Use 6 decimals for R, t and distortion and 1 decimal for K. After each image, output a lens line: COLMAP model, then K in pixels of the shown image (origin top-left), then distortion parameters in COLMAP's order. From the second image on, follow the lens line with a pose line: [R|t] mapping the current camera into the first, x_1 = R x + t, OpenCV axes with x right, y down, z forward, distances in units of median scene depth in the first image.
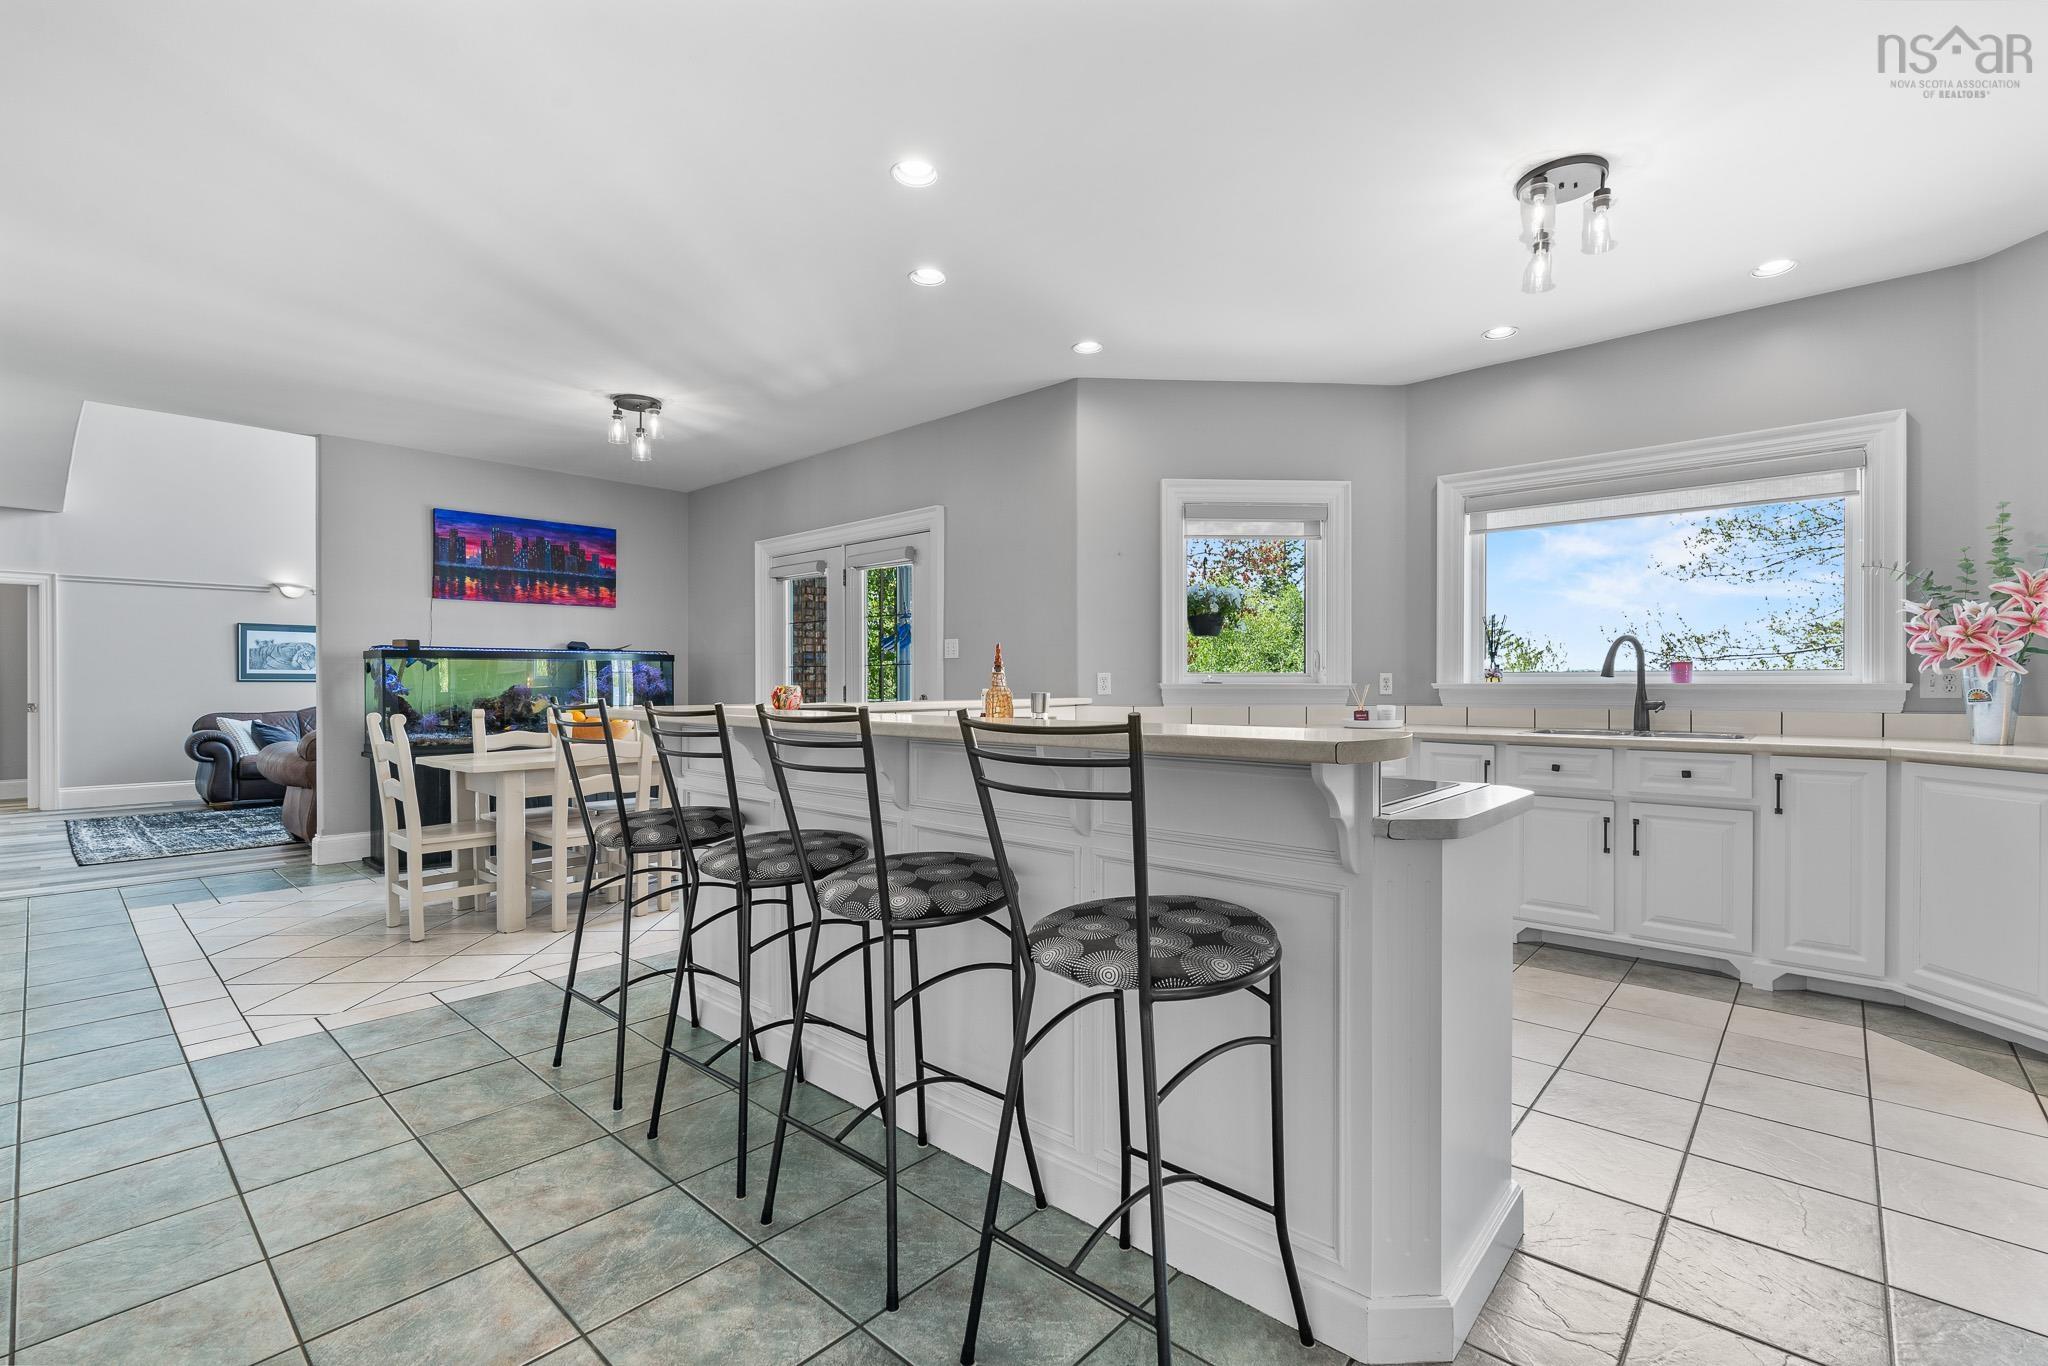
lens RADIAL K [[904.5, 0, 1027.4], [0, 904.5, 688.3], [0, 0, 1]] dist [-0.002144, 0.001340]
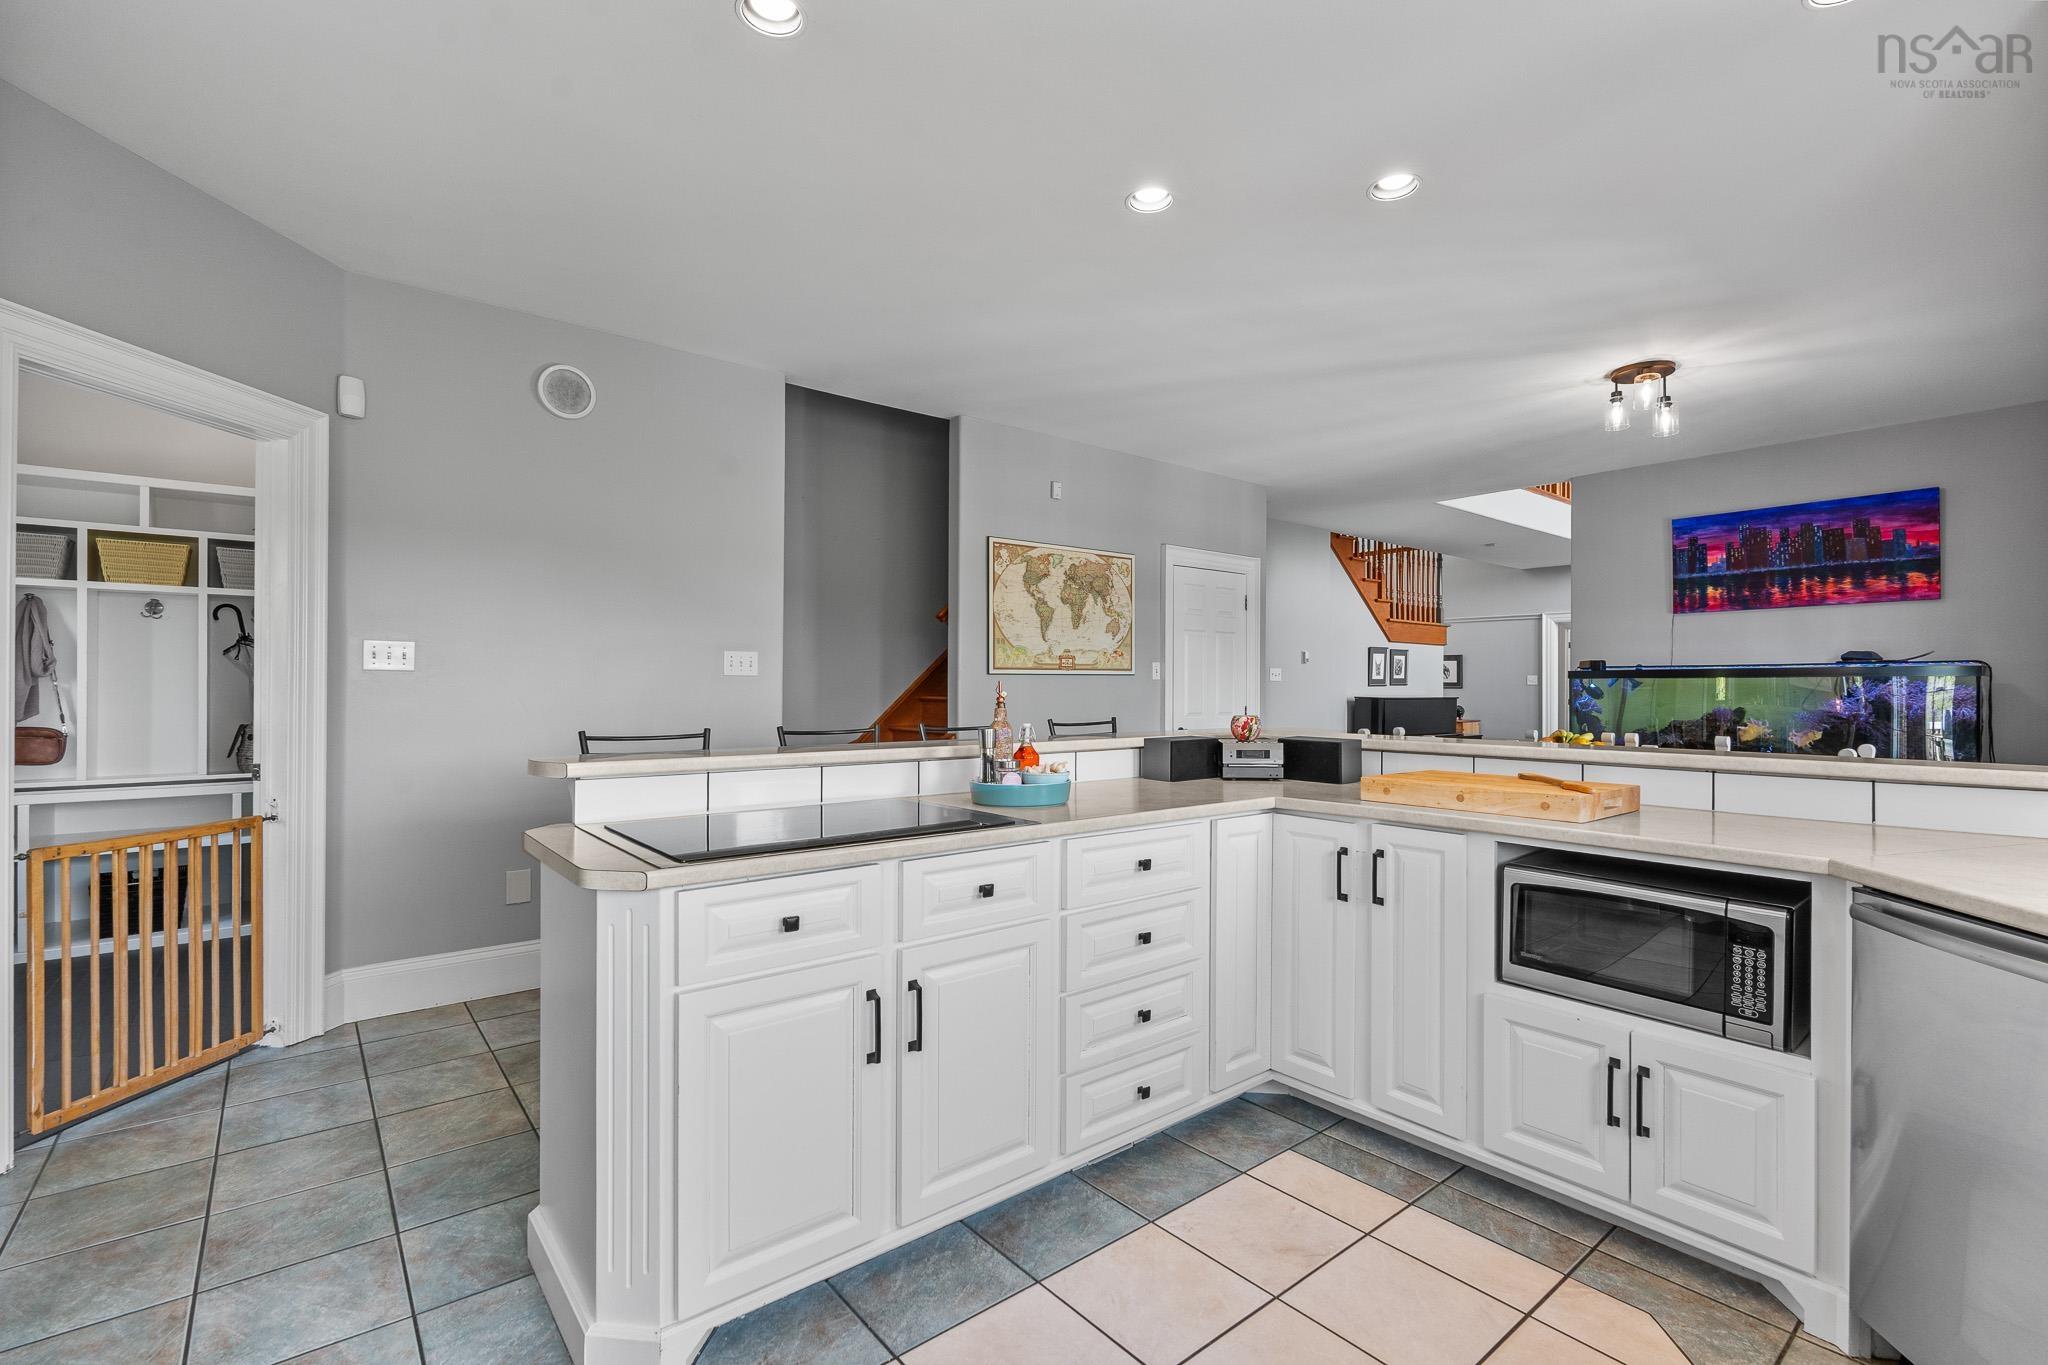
lens RADIAL K [[904.5, 0, 1023.3], [0, 904.5, 684.1], [0, 0, 1]] dist [-0.002144, 0.001340]
pose [[-0.171587, 0.002154, -0.985167, 0.370278], [-0.010643, 0.999935, 0.004040, -0.019320], [0.985111, 0.011178, -0.171553, 0.441055]]
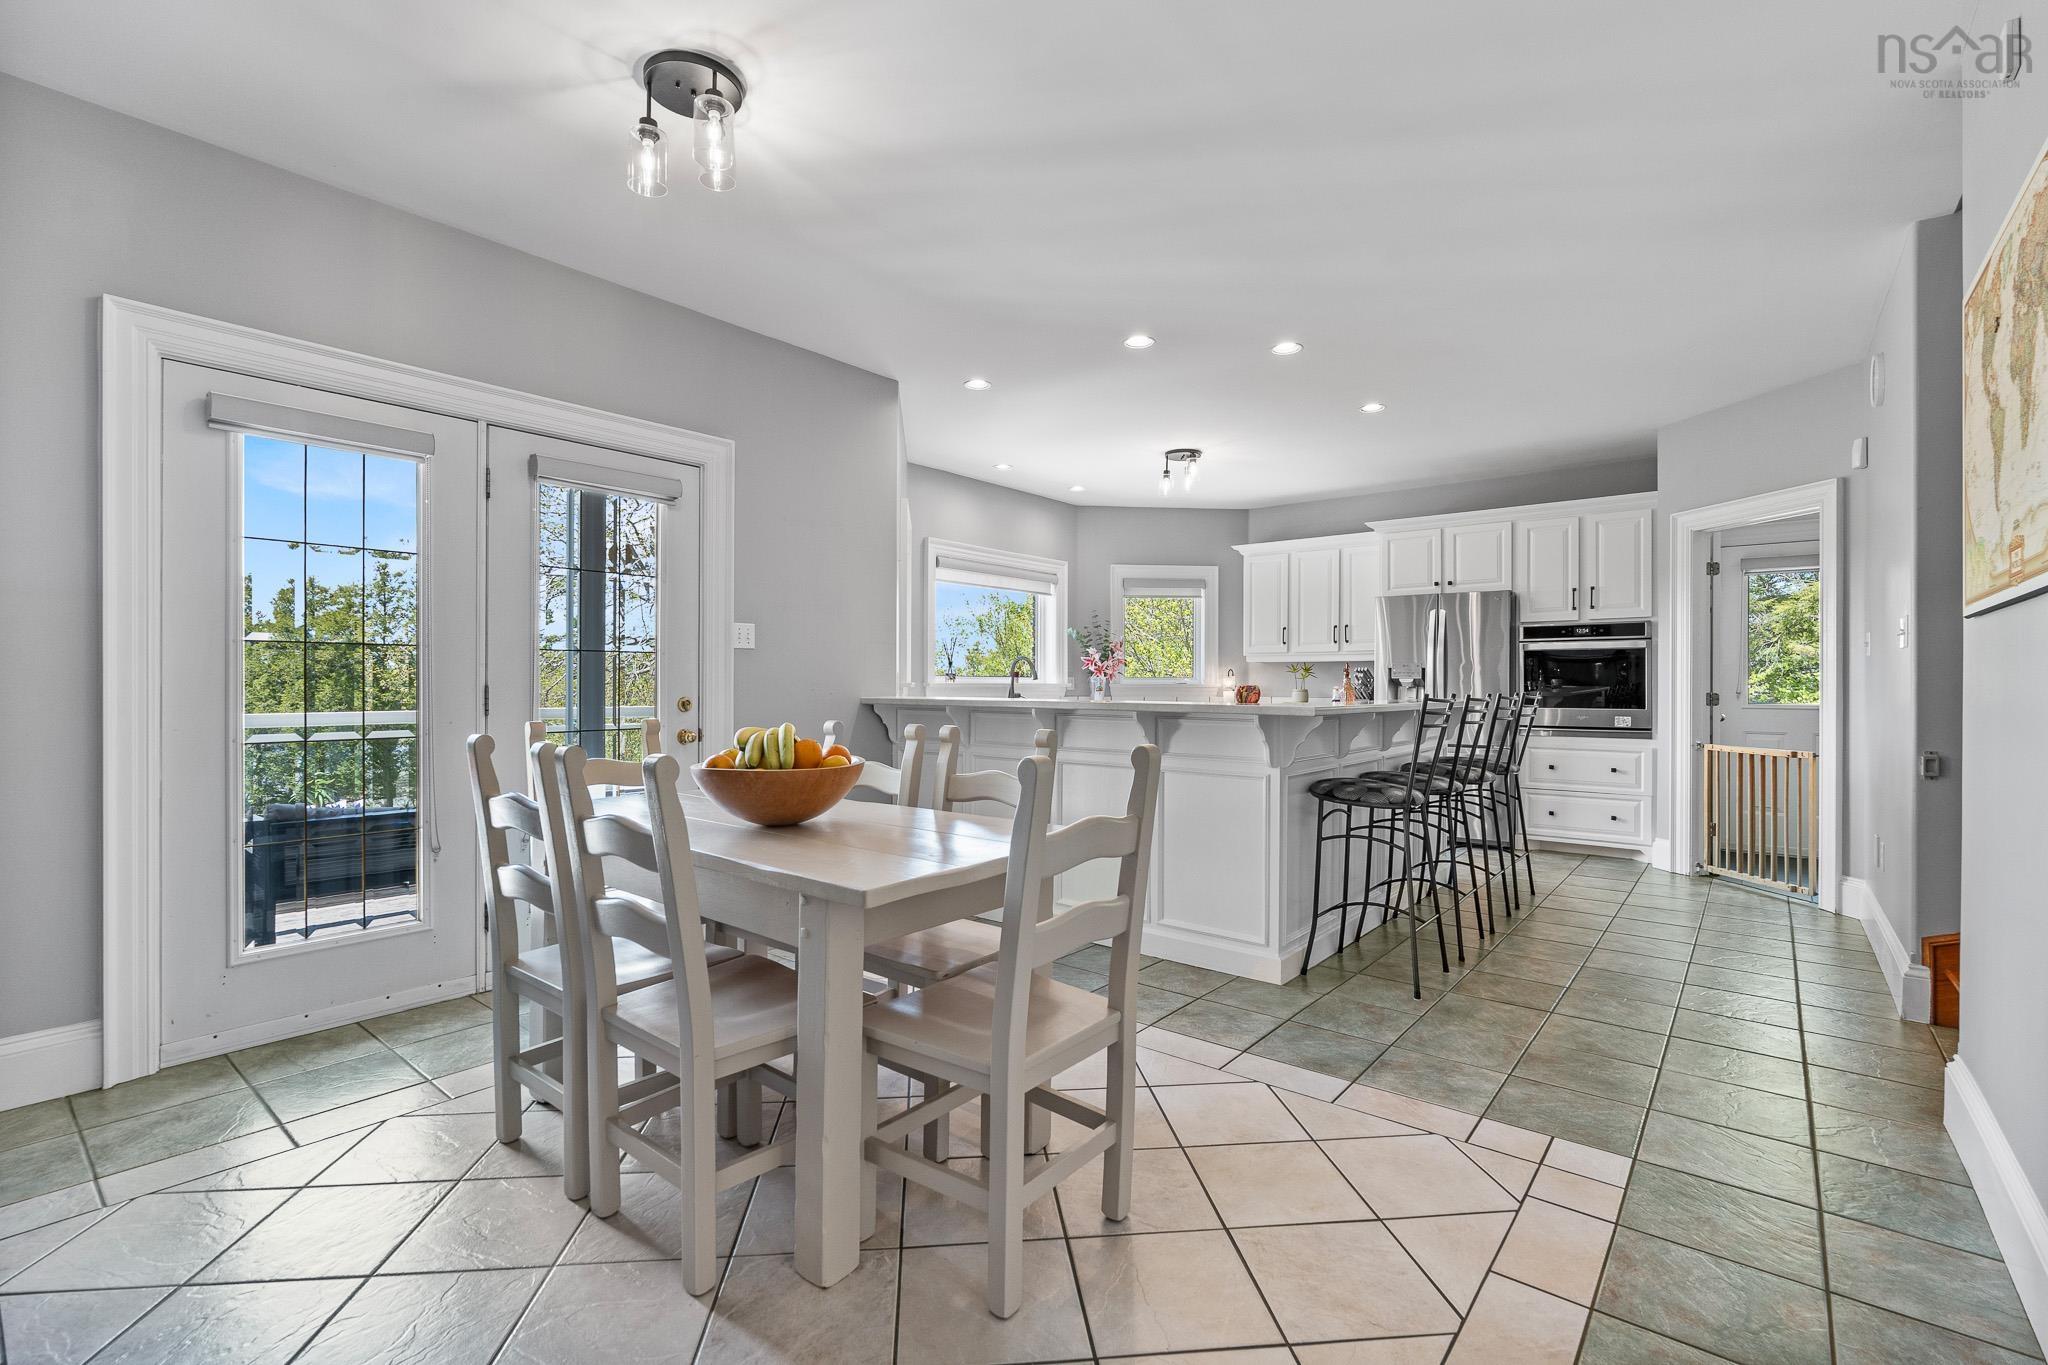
lens RADIAL K [[904.5, 0, 1053.9], [0, 904.5, 673.4], [0, 0, 1]] dist [-0.002144, 0.001340]
pose [[-0.068566, 0.014444, 0.997542, -0.695354], [0.001686, 0.999895, -0.014362, -0.000243], [-0.997645, 0.000697, -0.068583, 0.641417]]
